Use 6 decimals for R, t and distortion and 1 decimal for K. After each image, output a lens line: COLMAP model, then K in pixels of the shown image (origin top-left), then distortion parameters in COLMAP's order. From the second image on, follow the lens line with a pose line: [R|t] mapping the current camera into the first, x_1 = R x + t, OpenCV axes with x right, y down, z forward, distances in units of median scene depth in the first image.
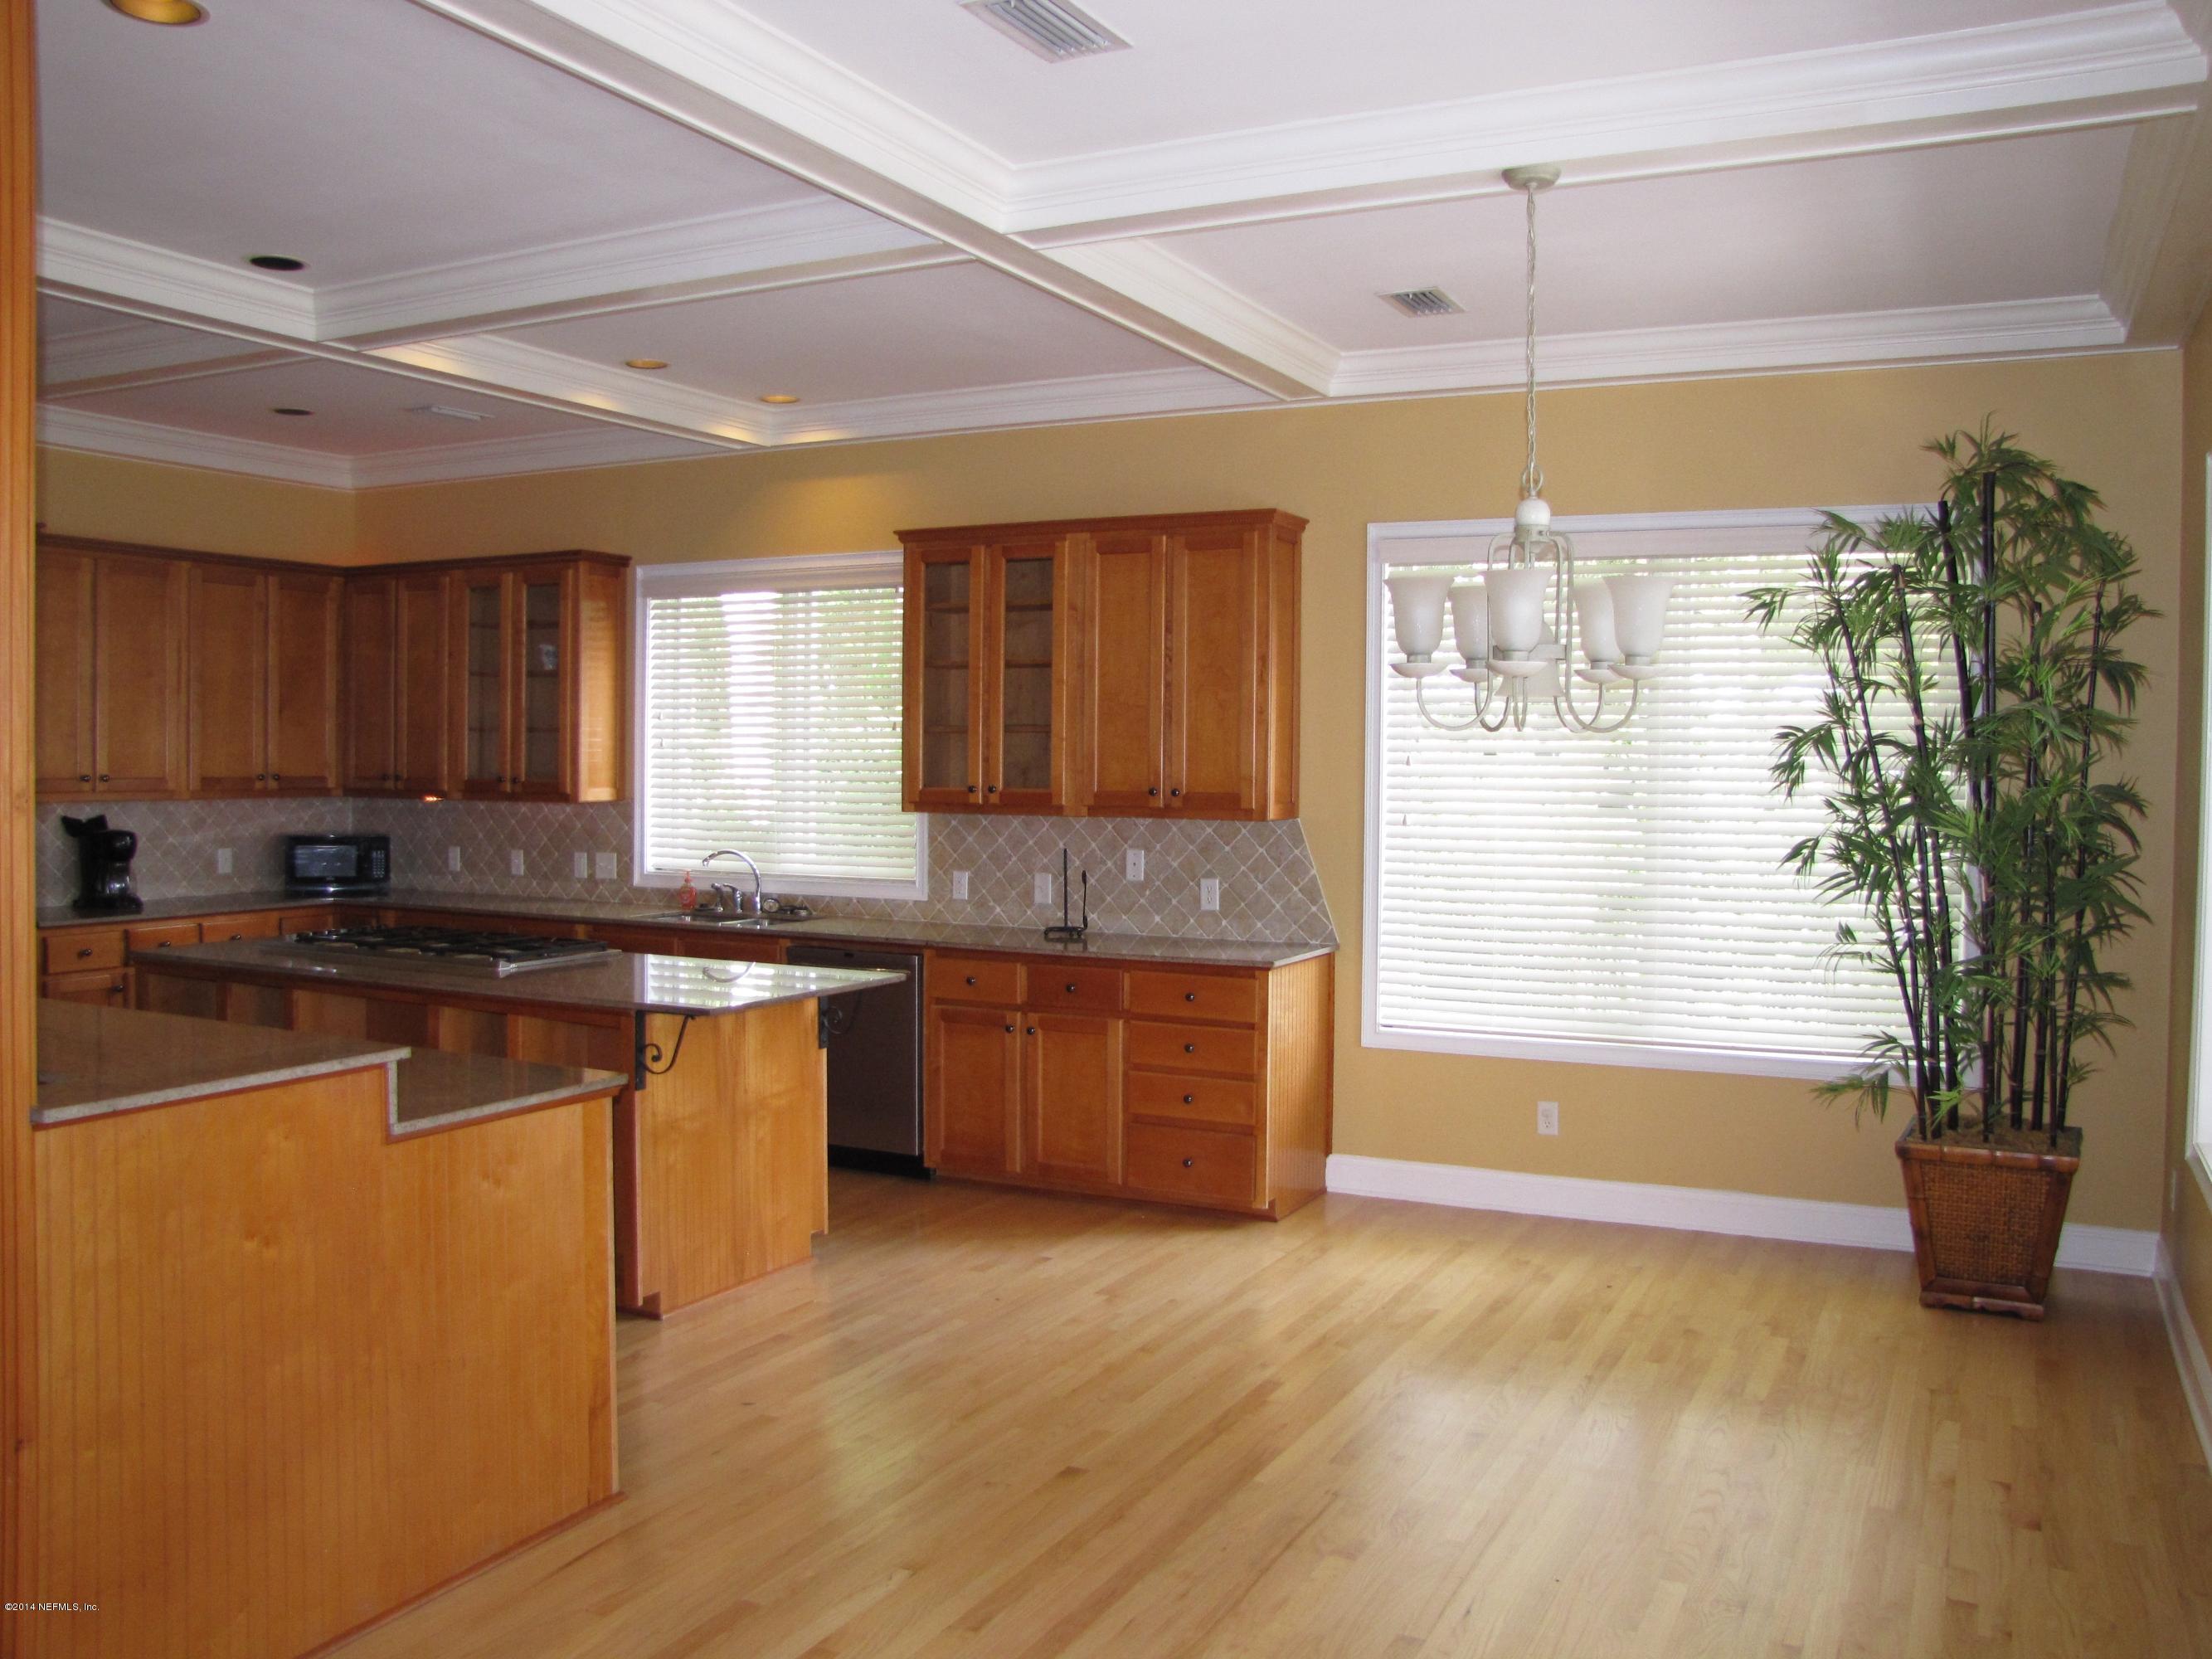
lens RADIAL K [[1854.3, 0, 1100.1], [0, 1854.3, 815.7], [0, 0, 1]] dist [-0.174438, 0.146890]
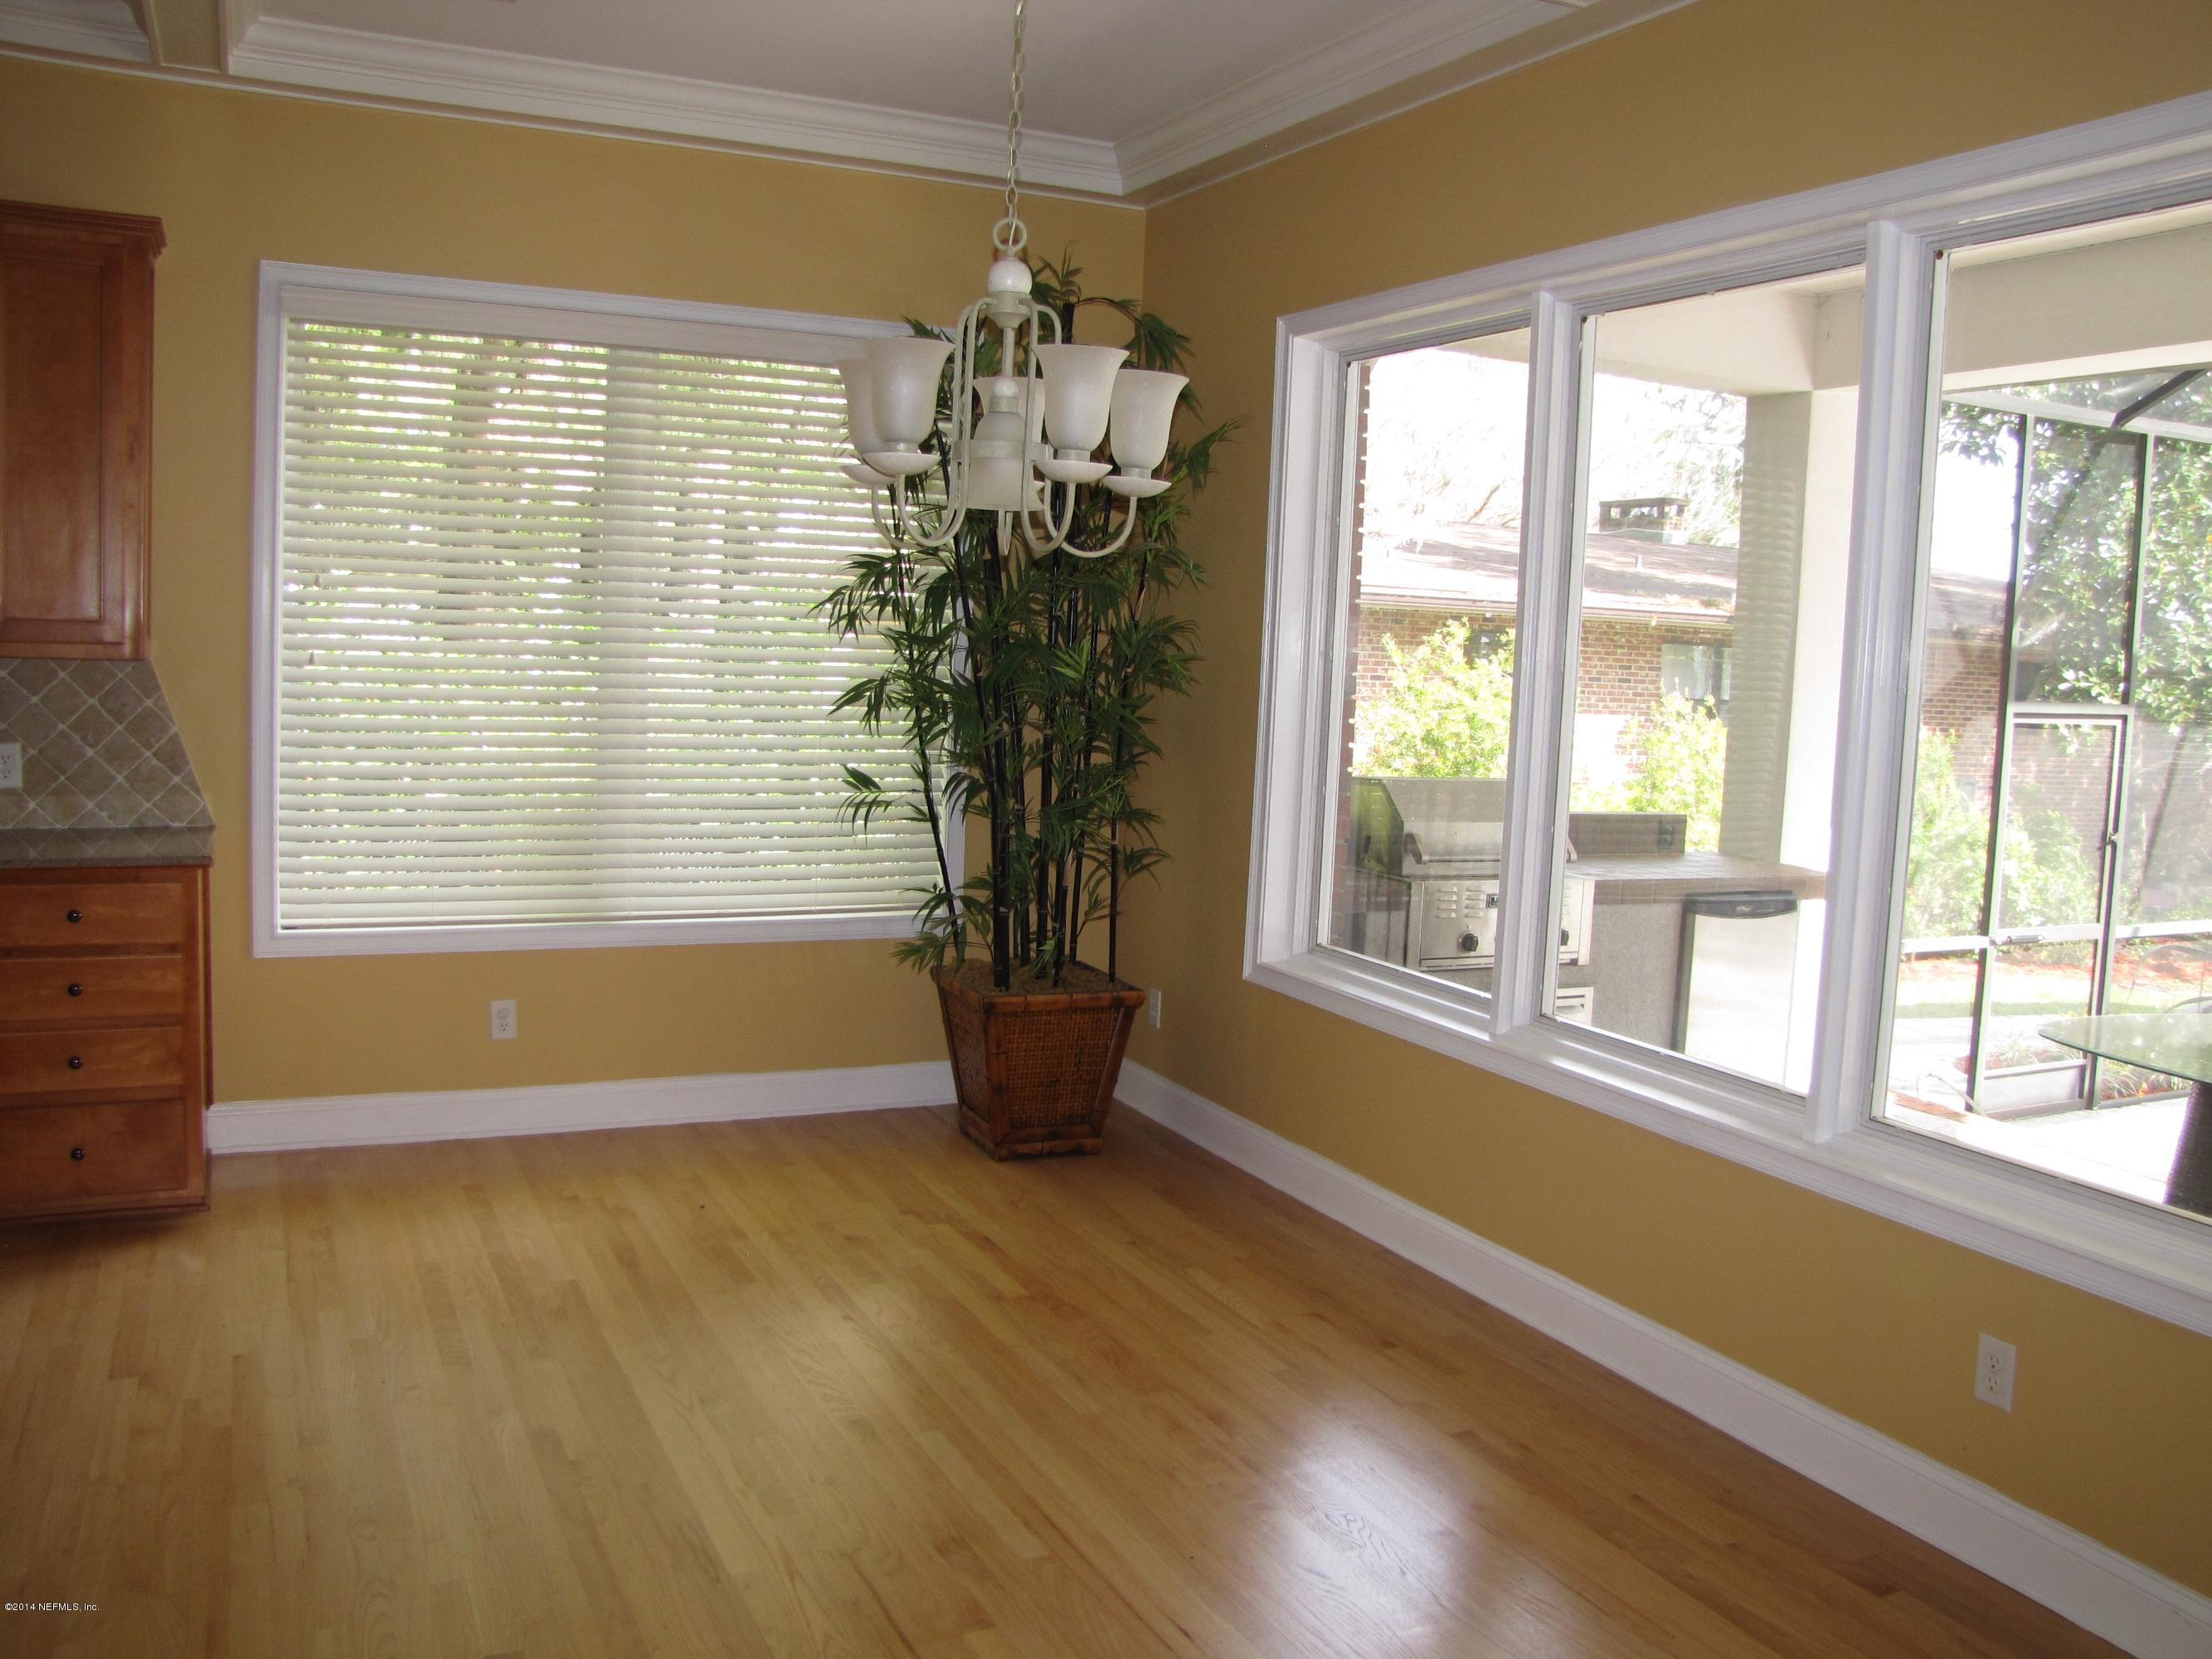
lens RADIAL K [[1854.3, 0, 1110.7], [0, 1854.3, 812.2], [0, 0, 1]] dist [-0.174438, 0.146890]
pose [[0.604424, -0.061157, 0.794312, -0.233358], [-0.010929, 0.996319, 0.085027, -0.001187], [-0.796588, -0.060073, 0.601531, 0.286288]]
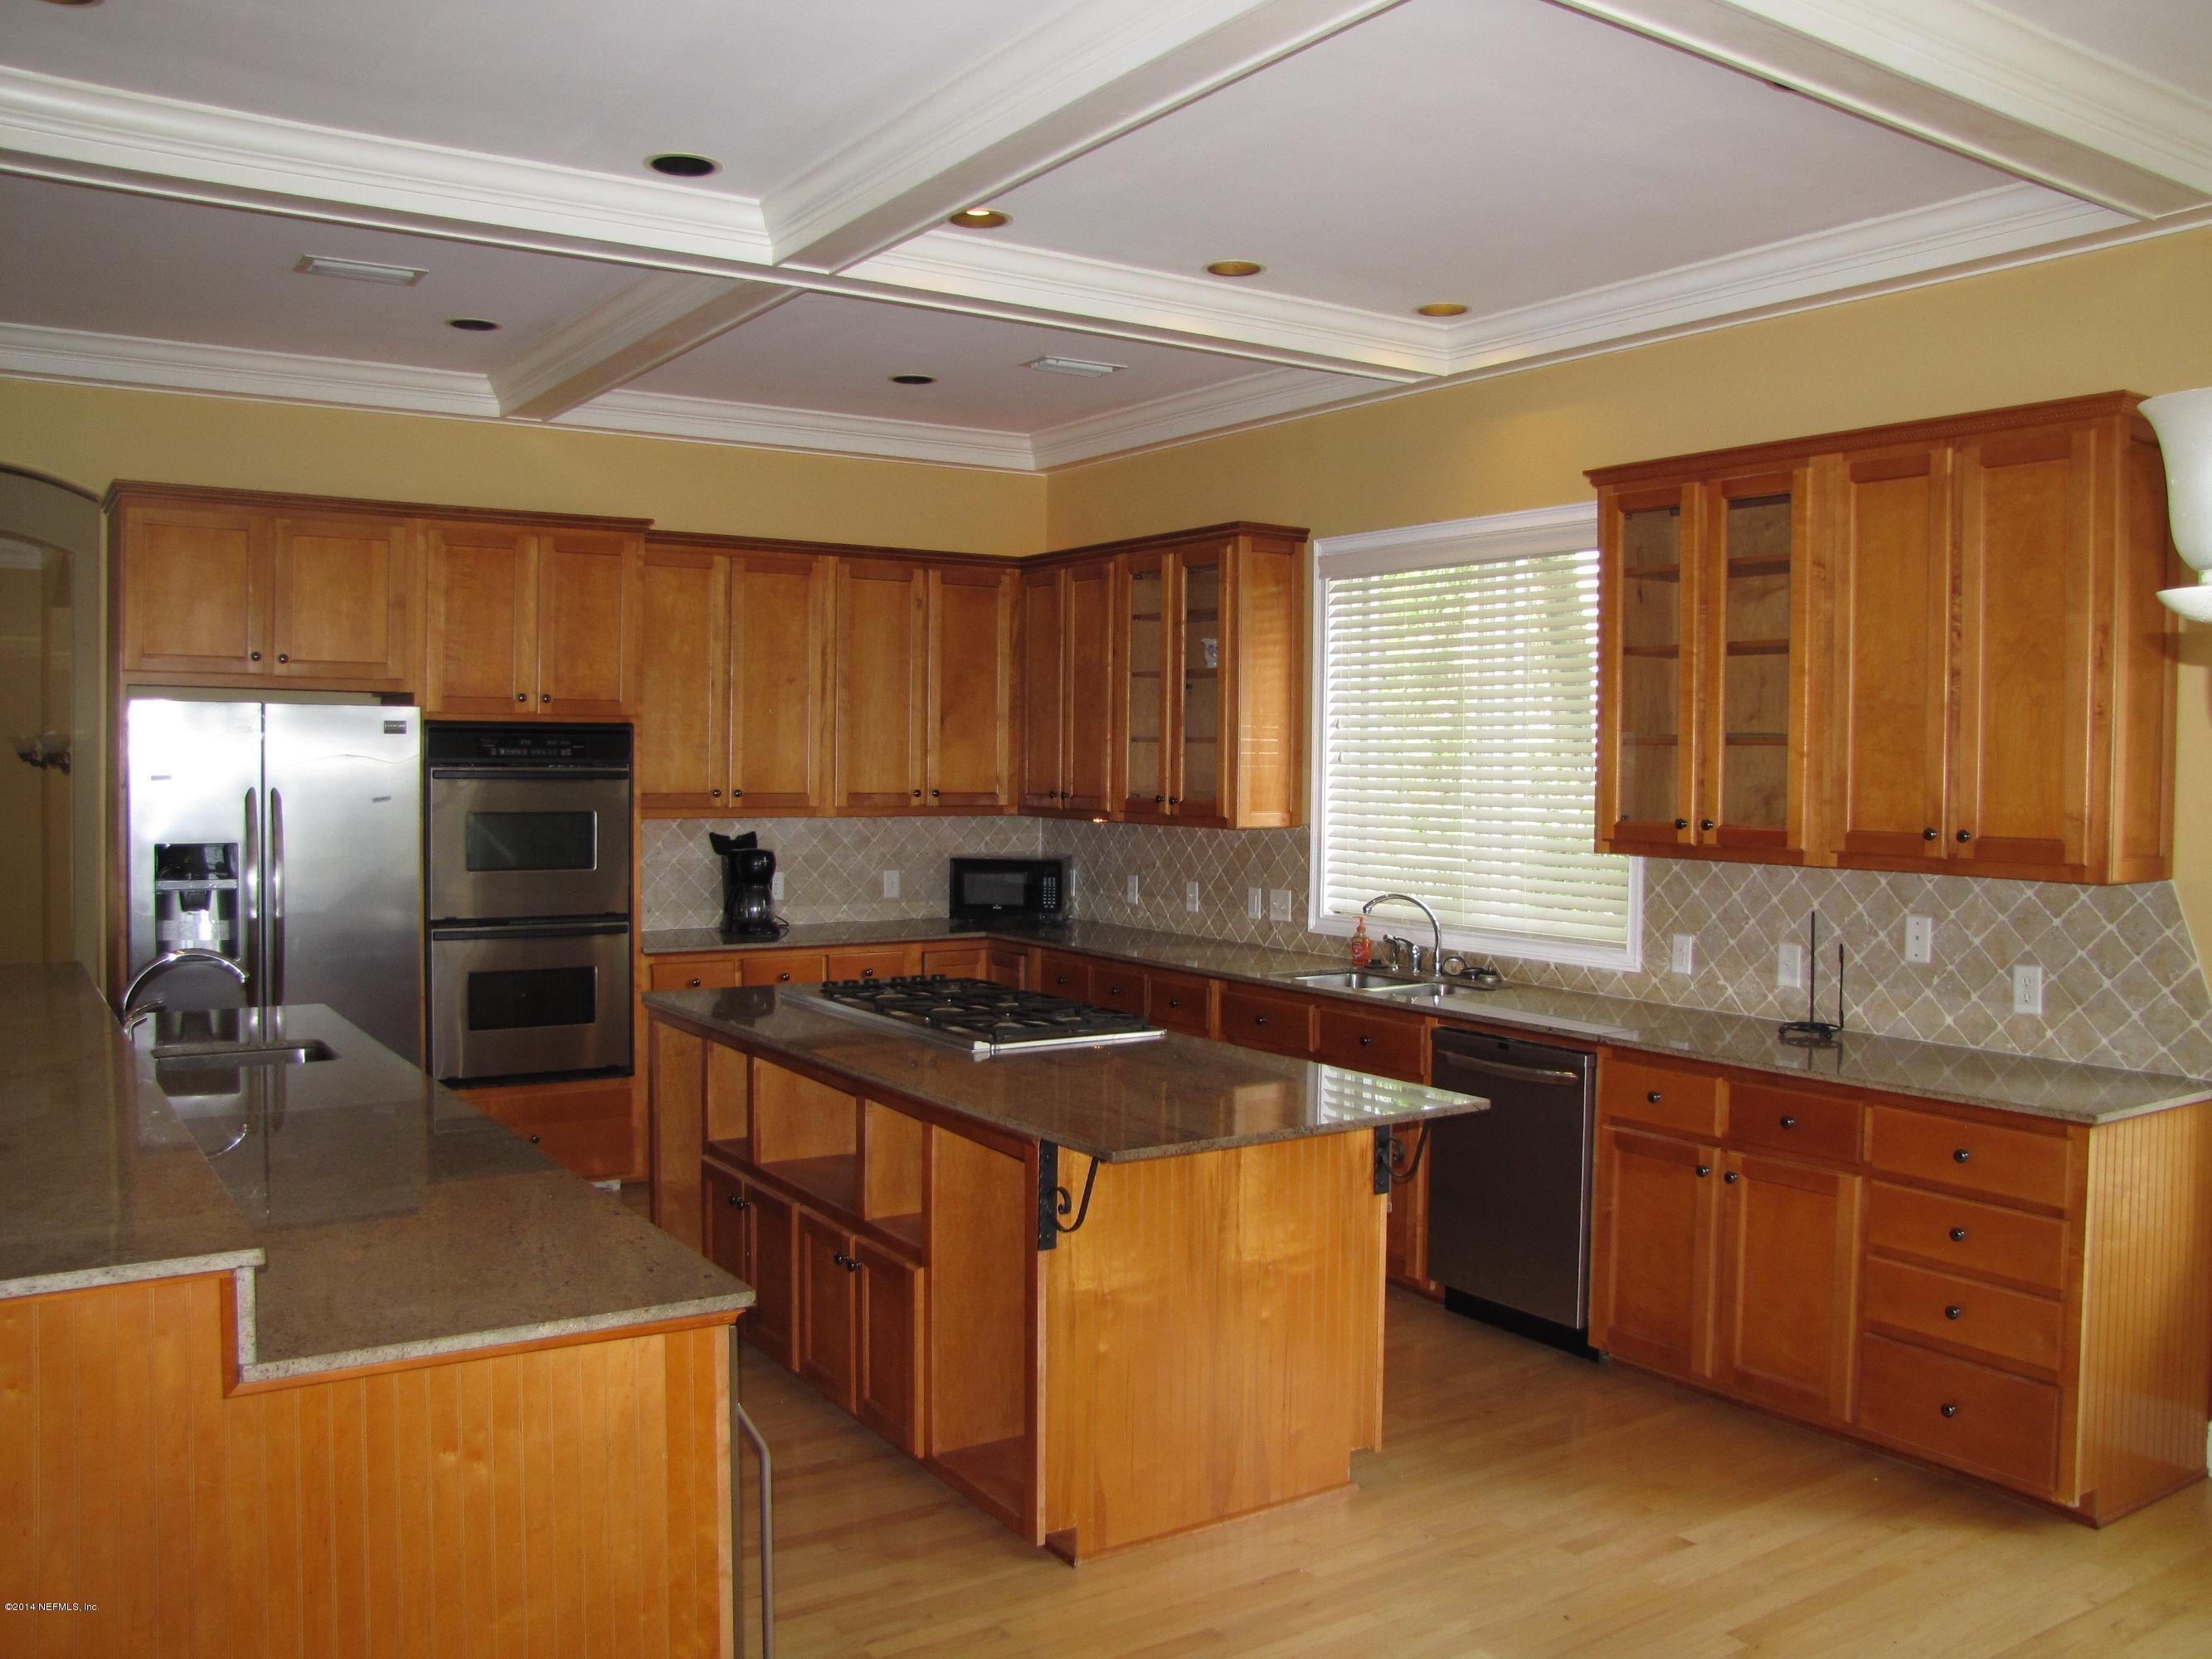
lens RADIAL K [[1854.3, 0, 1110.9], [0, 1854.3, 815.9], [0, 0, 1]] dist [-0.174438, 0.146890]
pose [[0.873446, 0.015712, -0.486667, 0.088138], [-0.018558, 0.999827, -0.001028, -0.013736], [0.486567, 0.009930, 0.873587, 0.300785]]
